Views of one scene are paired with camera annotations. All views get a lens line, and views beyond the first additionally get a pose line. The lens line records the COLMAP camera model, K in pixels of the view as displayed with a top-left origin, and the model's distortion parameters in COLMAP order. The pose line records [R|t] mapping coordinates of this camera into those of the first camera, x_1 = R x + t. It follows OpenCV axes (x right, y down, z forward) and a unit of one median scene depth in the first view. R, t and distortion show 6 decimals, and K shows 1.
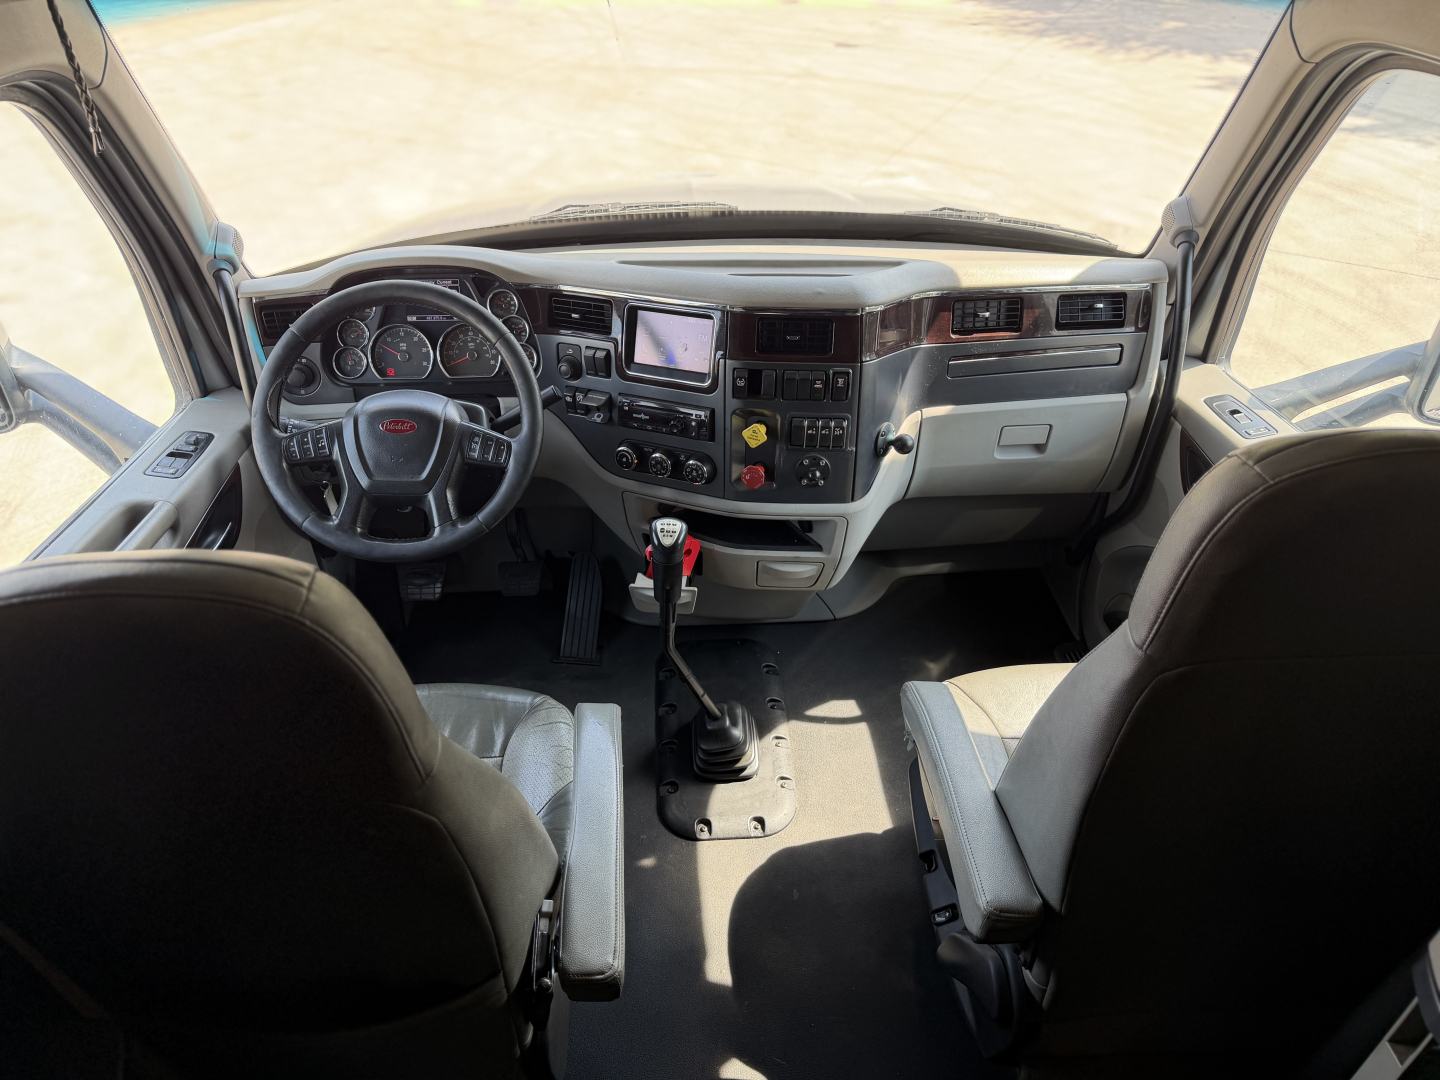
lens RADIAL K [[1013.1, 0, 723.2], [0, 1013.1, 543.8], [0, 0, 1]] dist [0.039033, -0.062037]
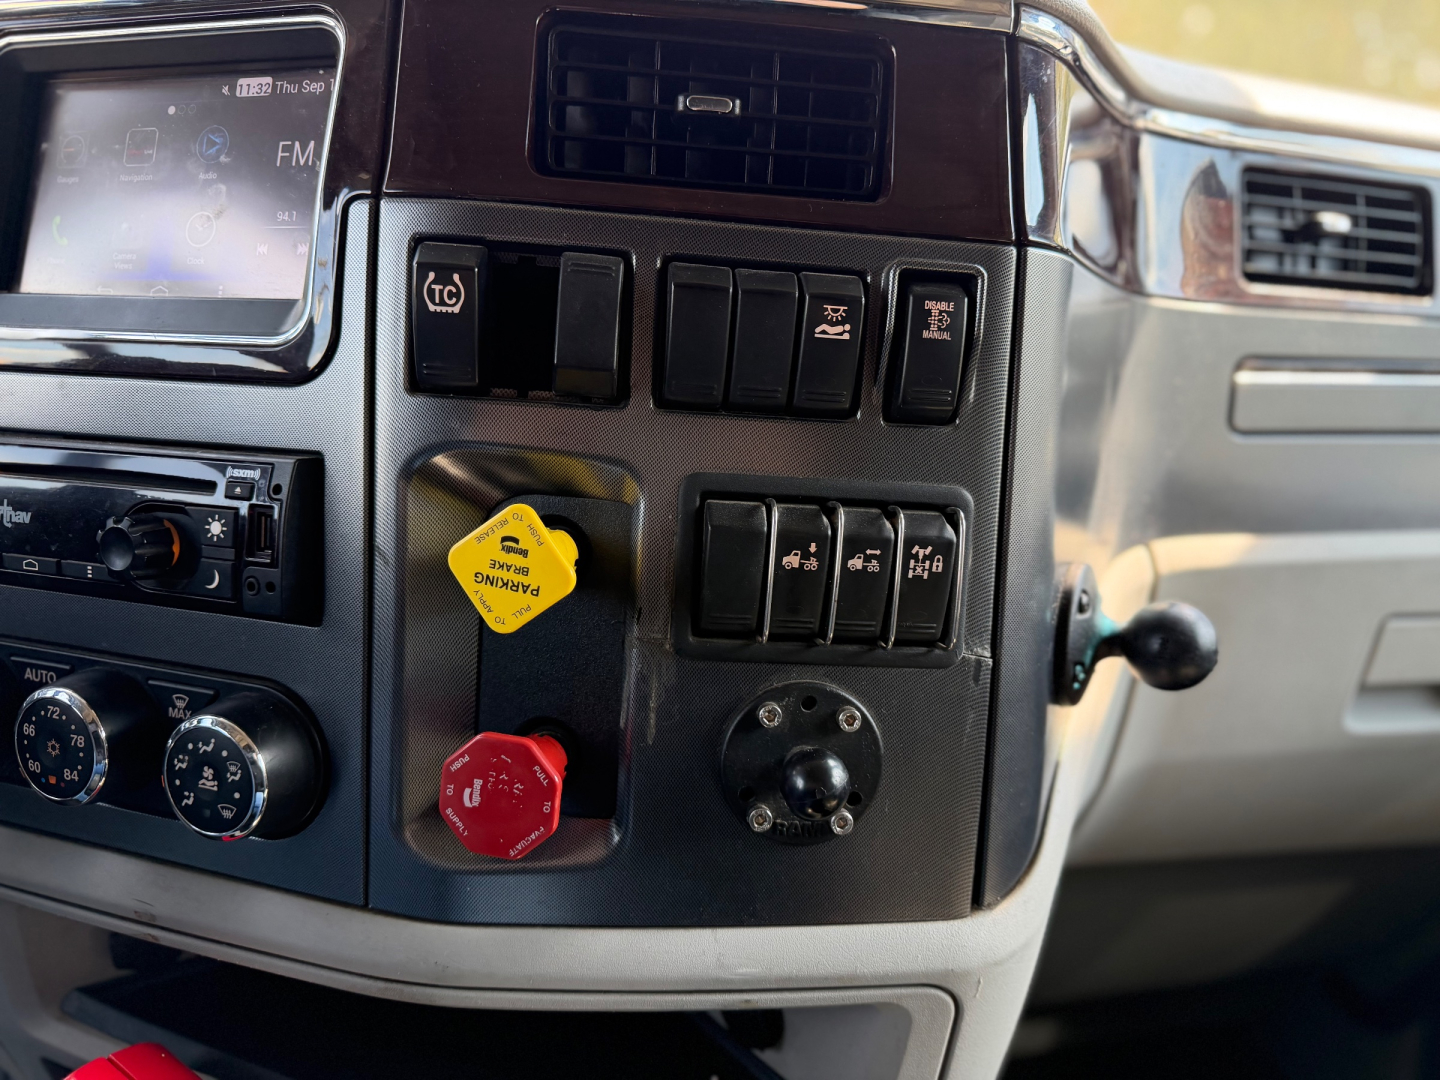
lens RADIAL K [[1013.1, 0, 723.2], [0, 1013.1, 543.8], [0, 0, 1]] dist [0.039033, -0.062037]
pose [[0.987028, 0.026453, 0.158352, 0.038865], [0.027291, 0.944332, -0.327860, -0.046566], [-0.158210, 0.327929, 0.931360, 0.798794]]
